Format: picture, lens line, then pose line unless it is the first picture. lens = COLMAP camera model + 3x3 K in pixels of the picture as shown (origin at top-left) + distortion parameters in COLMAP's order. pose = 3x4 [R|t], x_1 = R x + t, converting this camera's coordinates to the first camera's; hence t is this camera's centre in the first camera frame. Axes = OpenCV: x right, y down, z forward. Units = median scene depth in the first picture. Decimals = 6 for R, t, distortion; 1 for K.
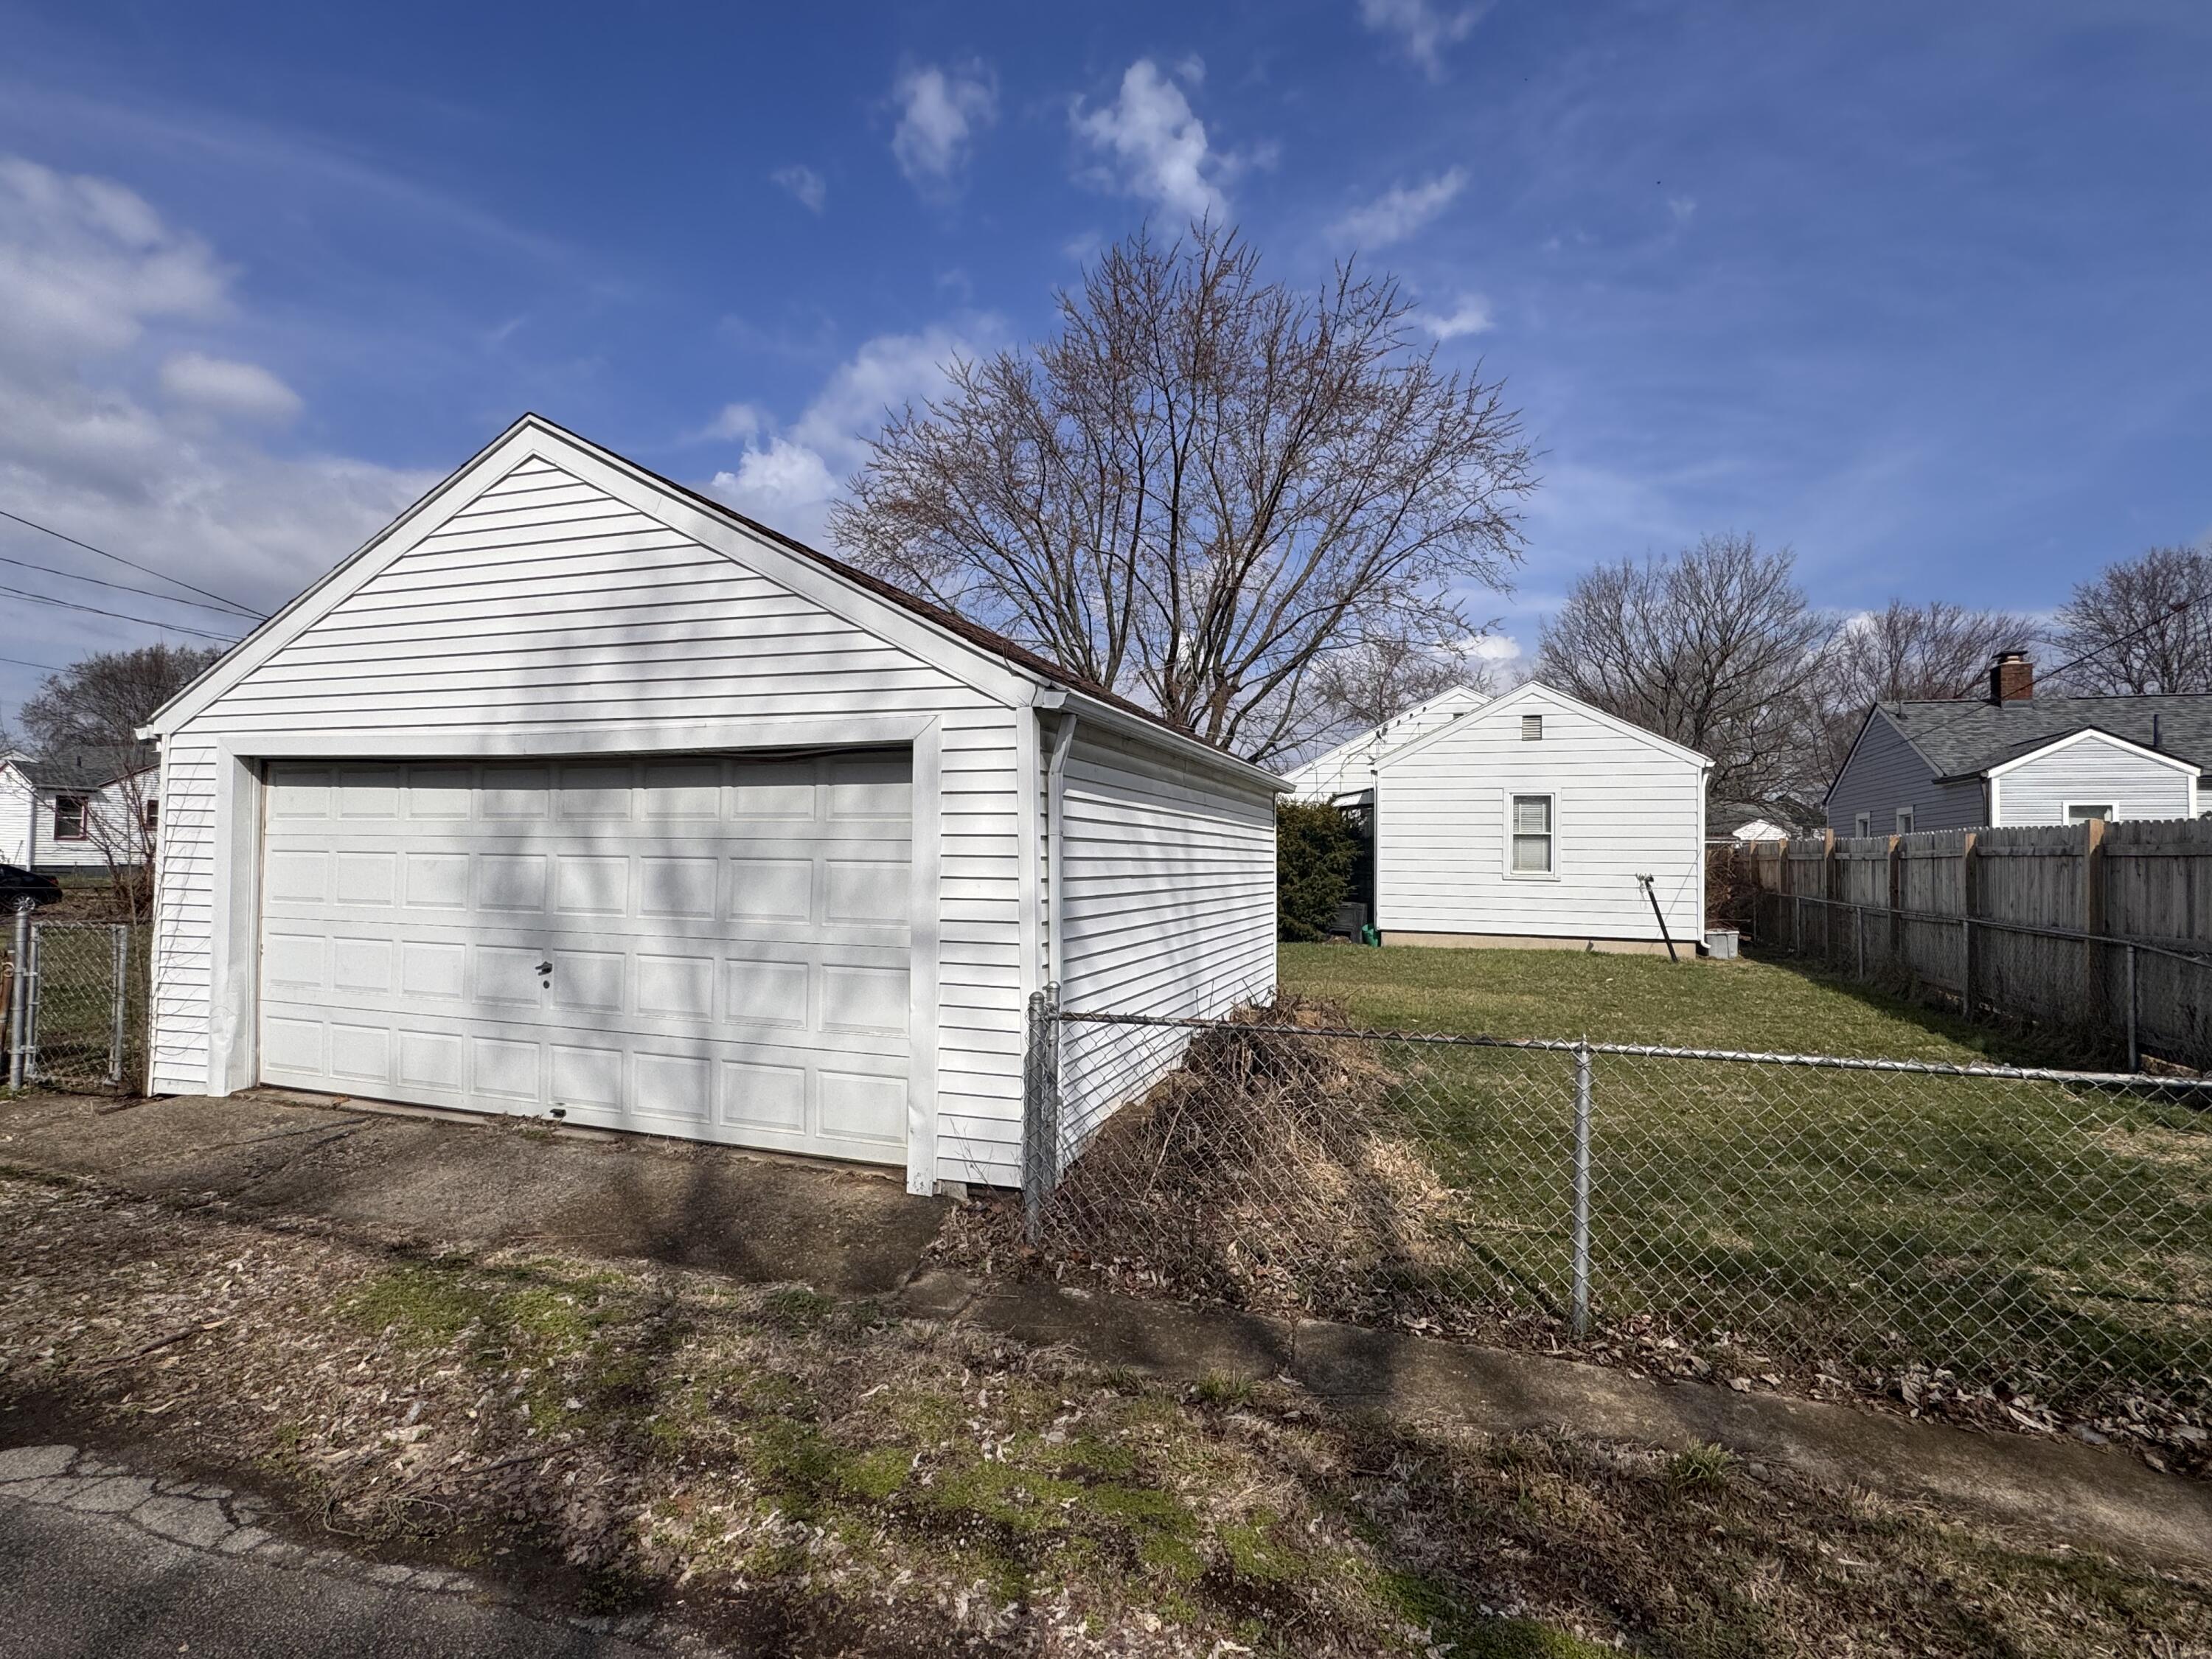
lens RADIAL K [[1082.5, 0, 1109.5], [0, 1082.5, 820.4], [0, 0, 1]] dist [-0.002046, 0.000604]
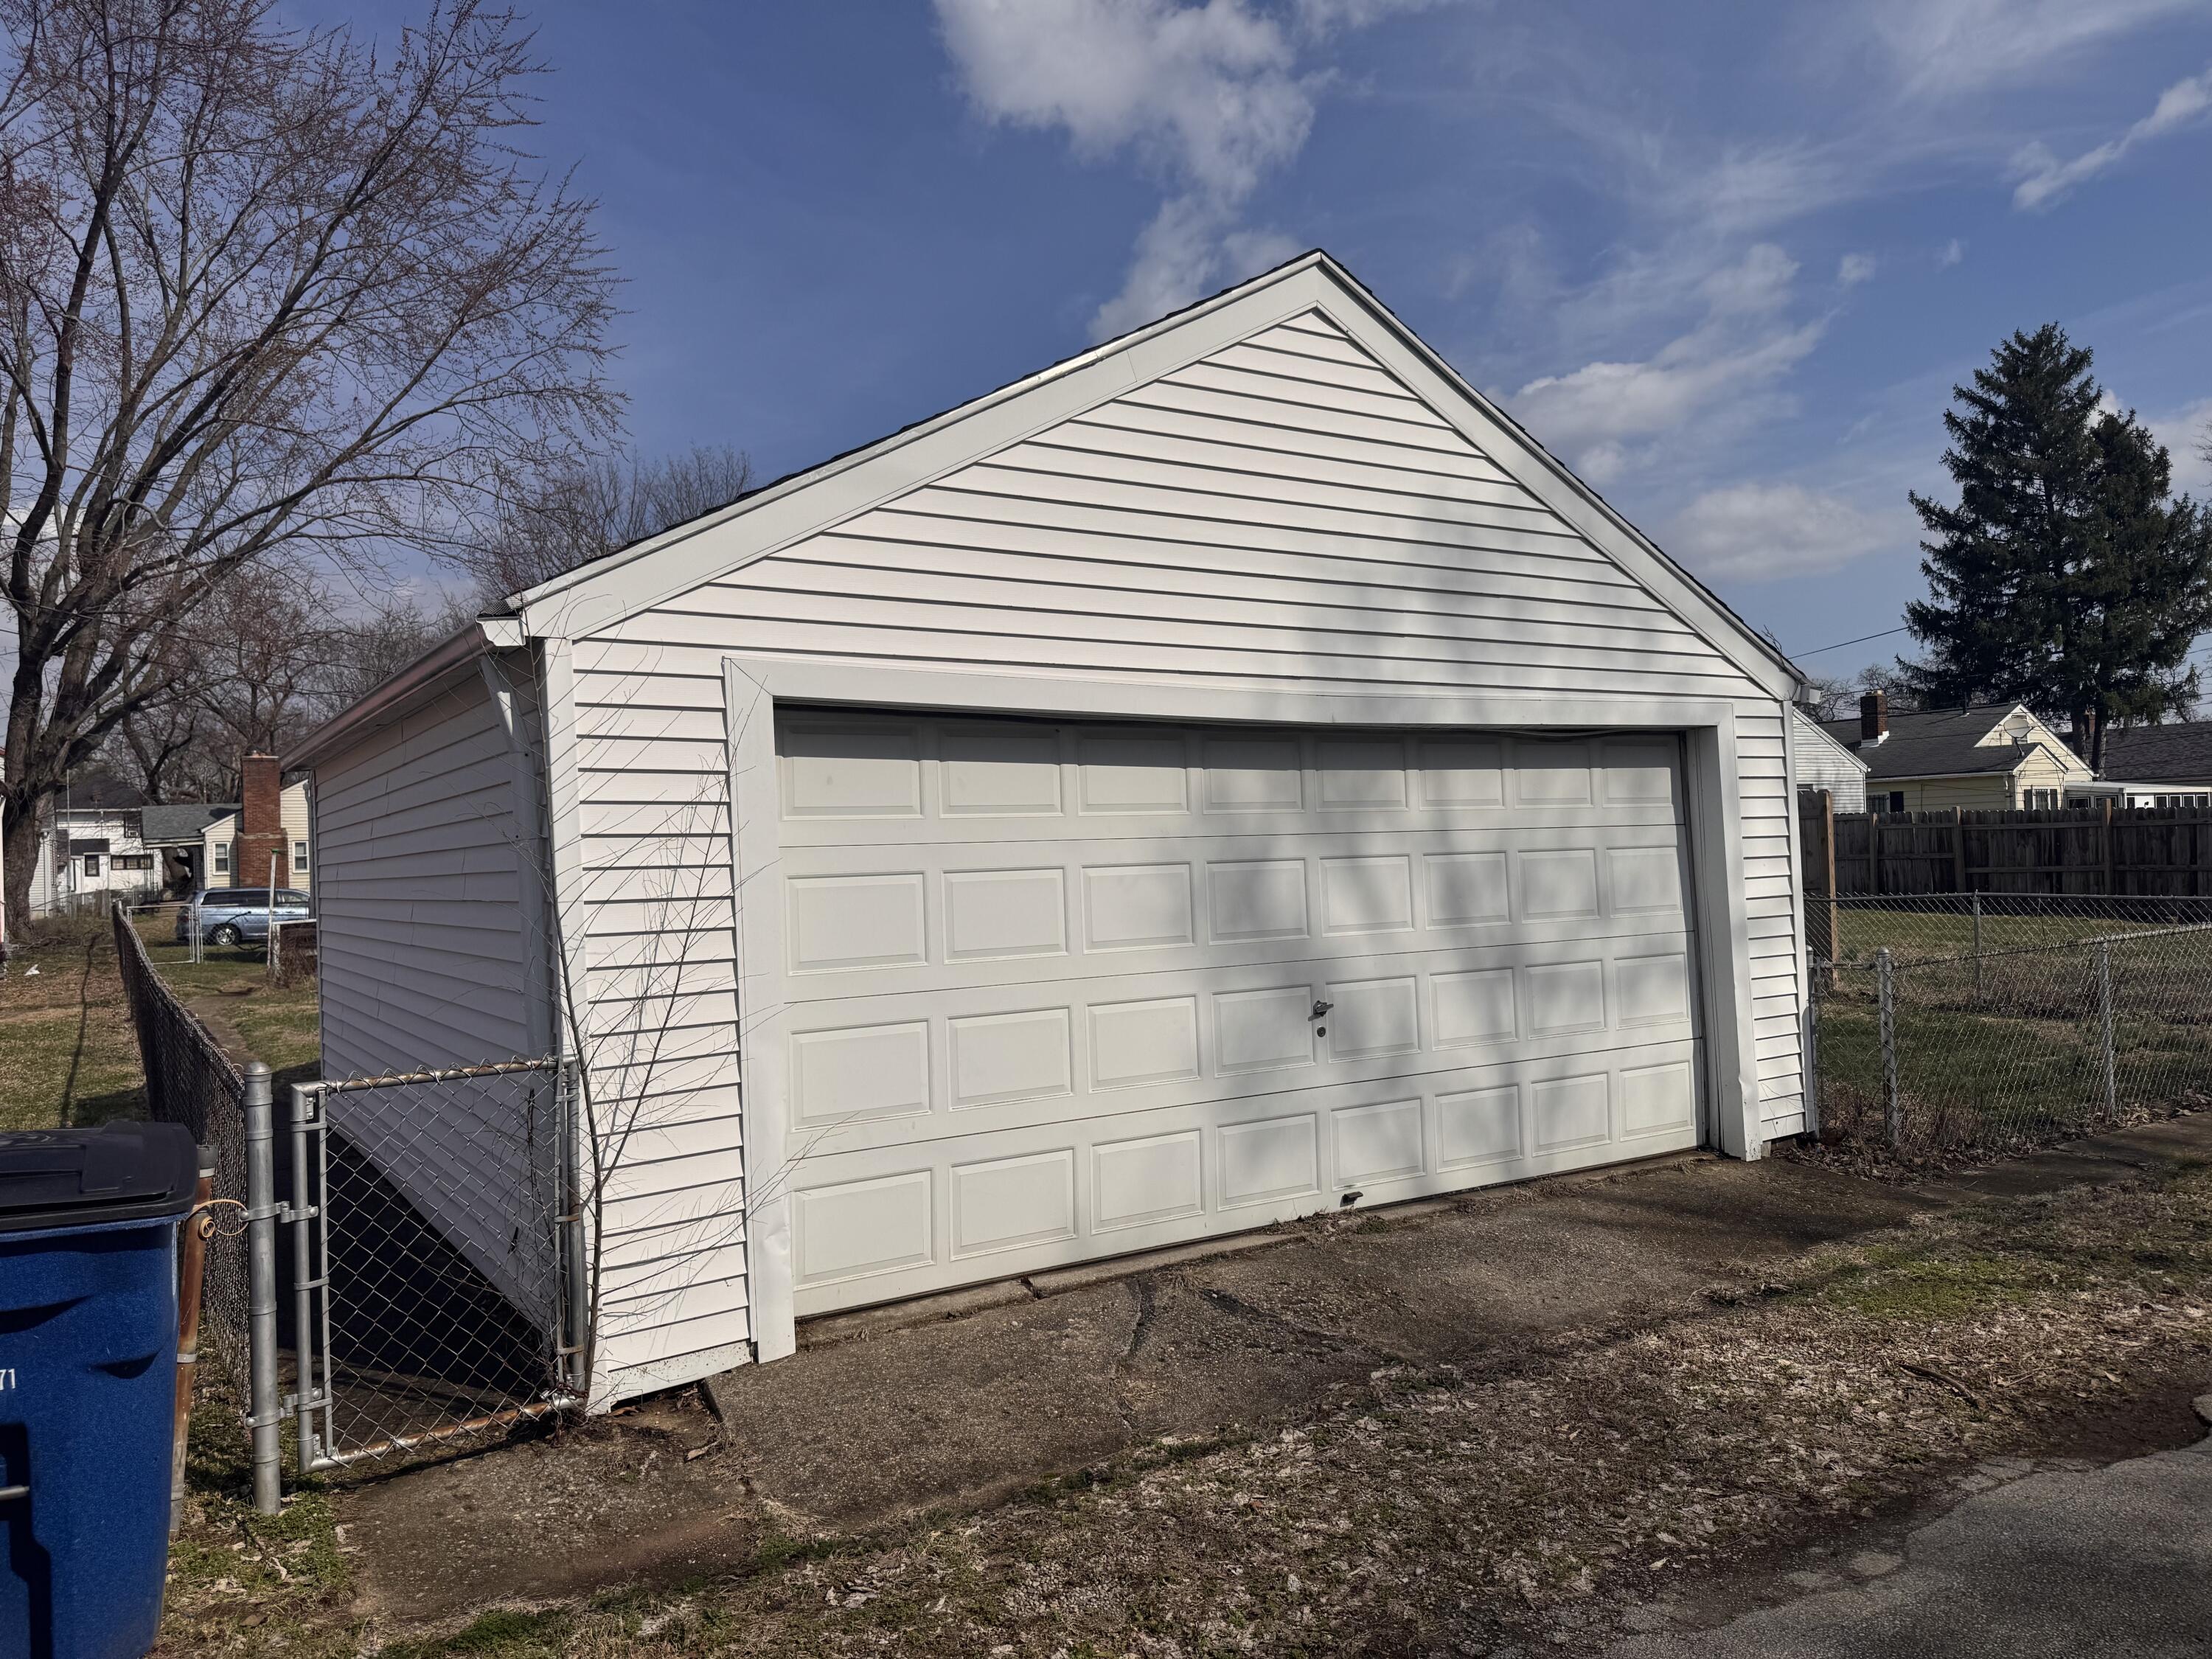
lens RADIAL K [[1542.6, 0, 1112.7], [0, 1542.6, 836.6], [0, 0, 1]] dist [0.043835, -0.003262]
pose [[0.615647, -0.025723, 0.787602, -1.455424], [0.010688, 0.999648, 0.024294, -0.010278], [-0.787950, -0.006538, 0.615705, 0.466188]]
